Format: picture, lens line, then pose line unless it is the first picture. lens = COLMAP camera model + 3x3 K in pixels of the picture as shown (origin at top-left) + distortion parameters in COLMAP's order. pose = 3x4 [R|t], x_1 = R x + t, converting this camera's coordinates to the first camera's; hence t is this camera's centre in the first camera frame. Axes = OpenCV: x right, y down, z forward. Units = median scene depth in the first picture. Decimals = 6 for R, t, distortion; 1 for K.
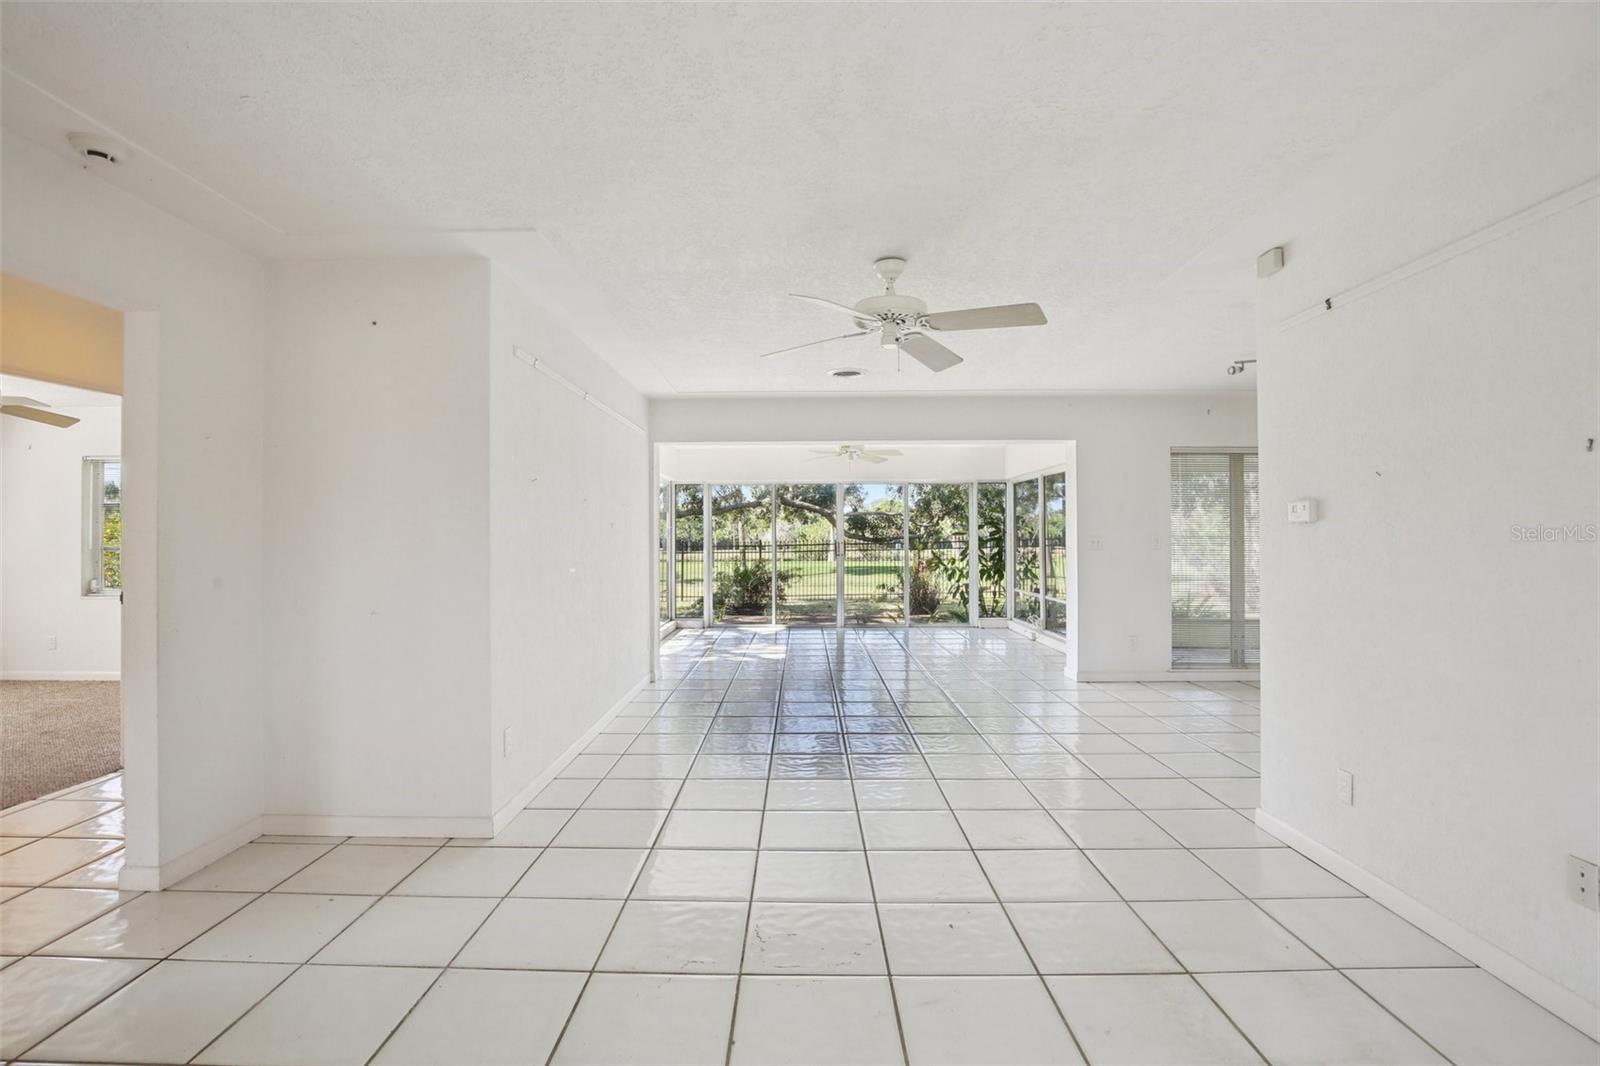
lens RADIAL K [[744.8, 0, 797.7], [0, 744.8, 556.1], [0, 0, 1]] dist [-0.023621, 0.001167]
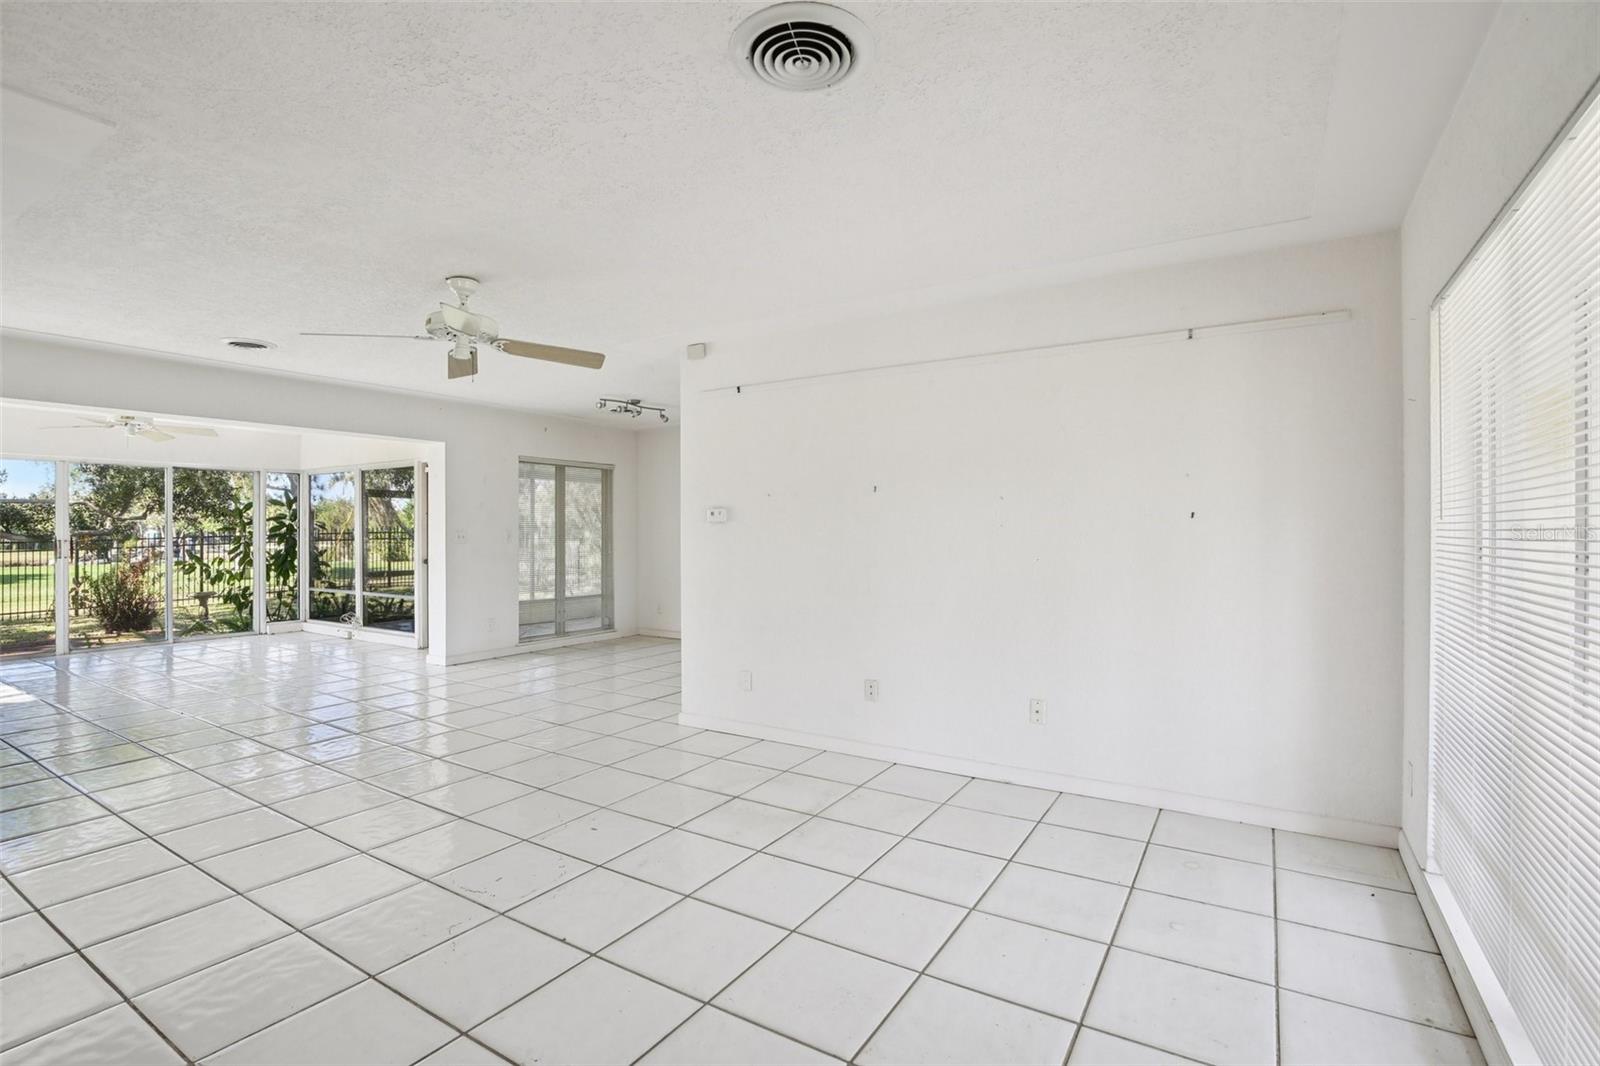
lens RADIAL K [[742.6, 0, 800.0], [0, 742.6, 533.0], [0, 0, 1]] dist [-0.058813, 0.000196]
pose [[0.516970, -0.001547, 0.856002, -0.254929], [0.024557, 0.999614, -0.013024, 0.003014], [-0.855651, 0.027754, 0.516808, 0.008269]]
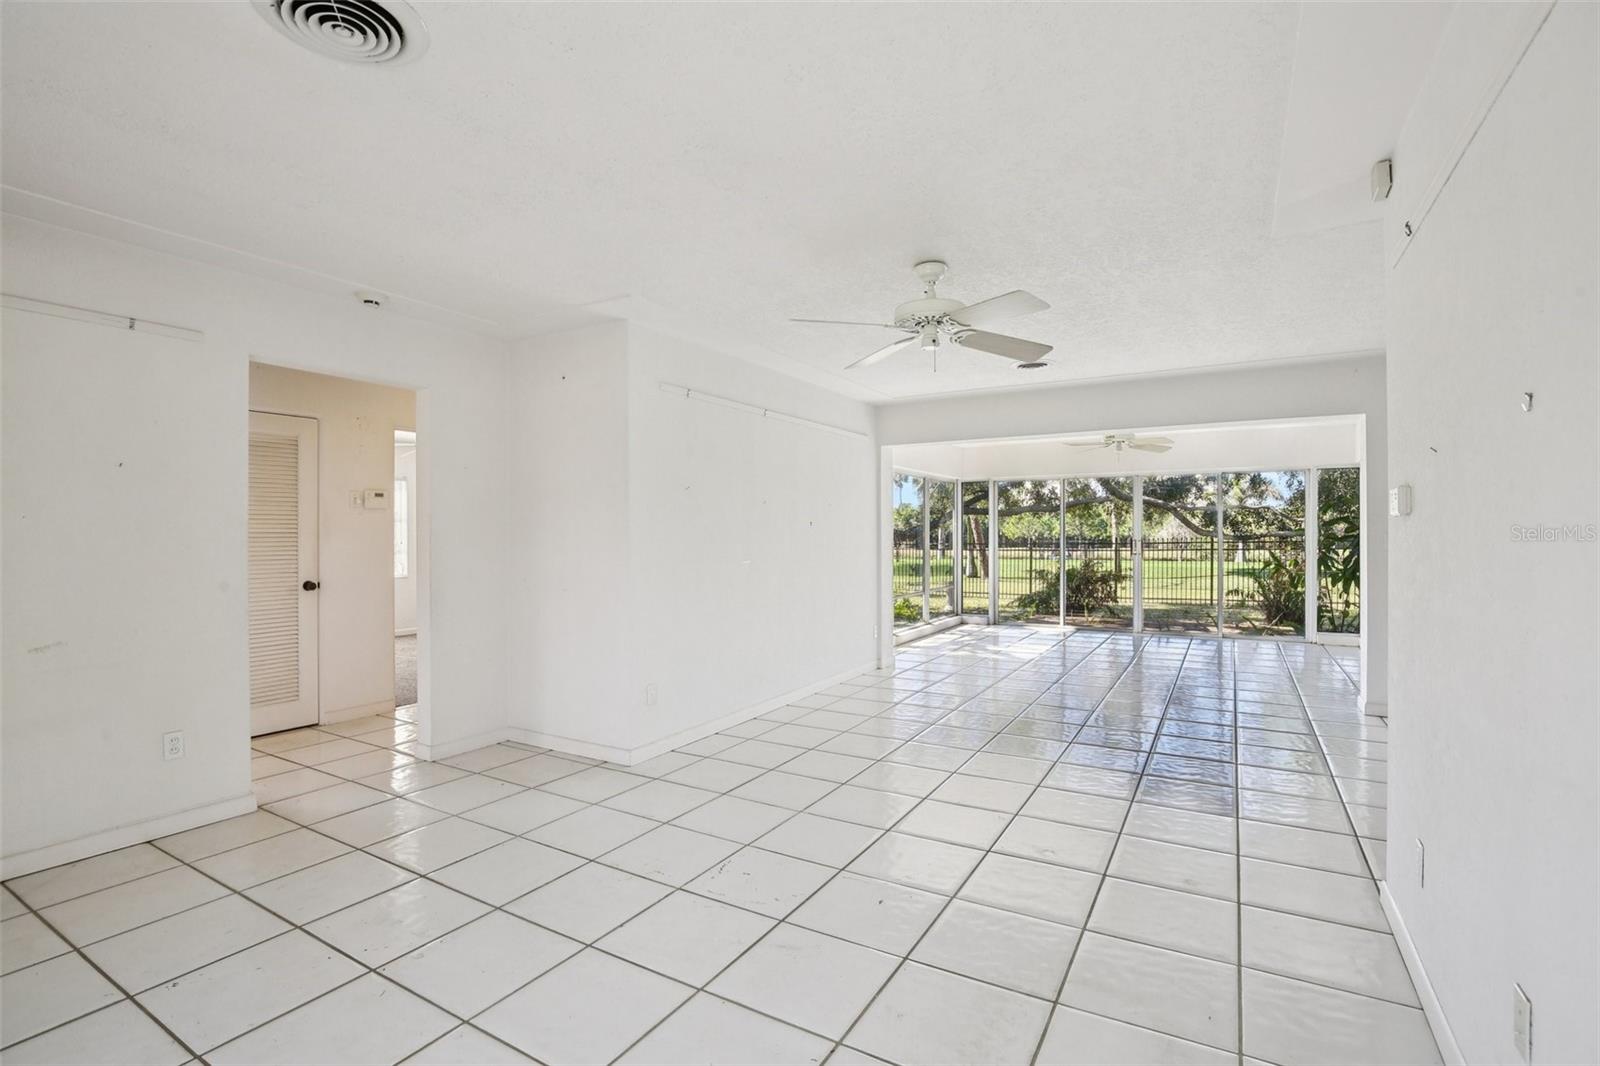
lens RADIAL K [[748.7, 0, 800.0], [0, 748.7, 533.0], [0, 0, 1]] dist [-0.023542, 0.000259]
pose [[0.869969, 0.001393, -0.493105, 0.231325], [-0.014973, 0.999610, -0.023591, 0.001790], [0.492879, 0.027907, 0.869650, 0.005799]]
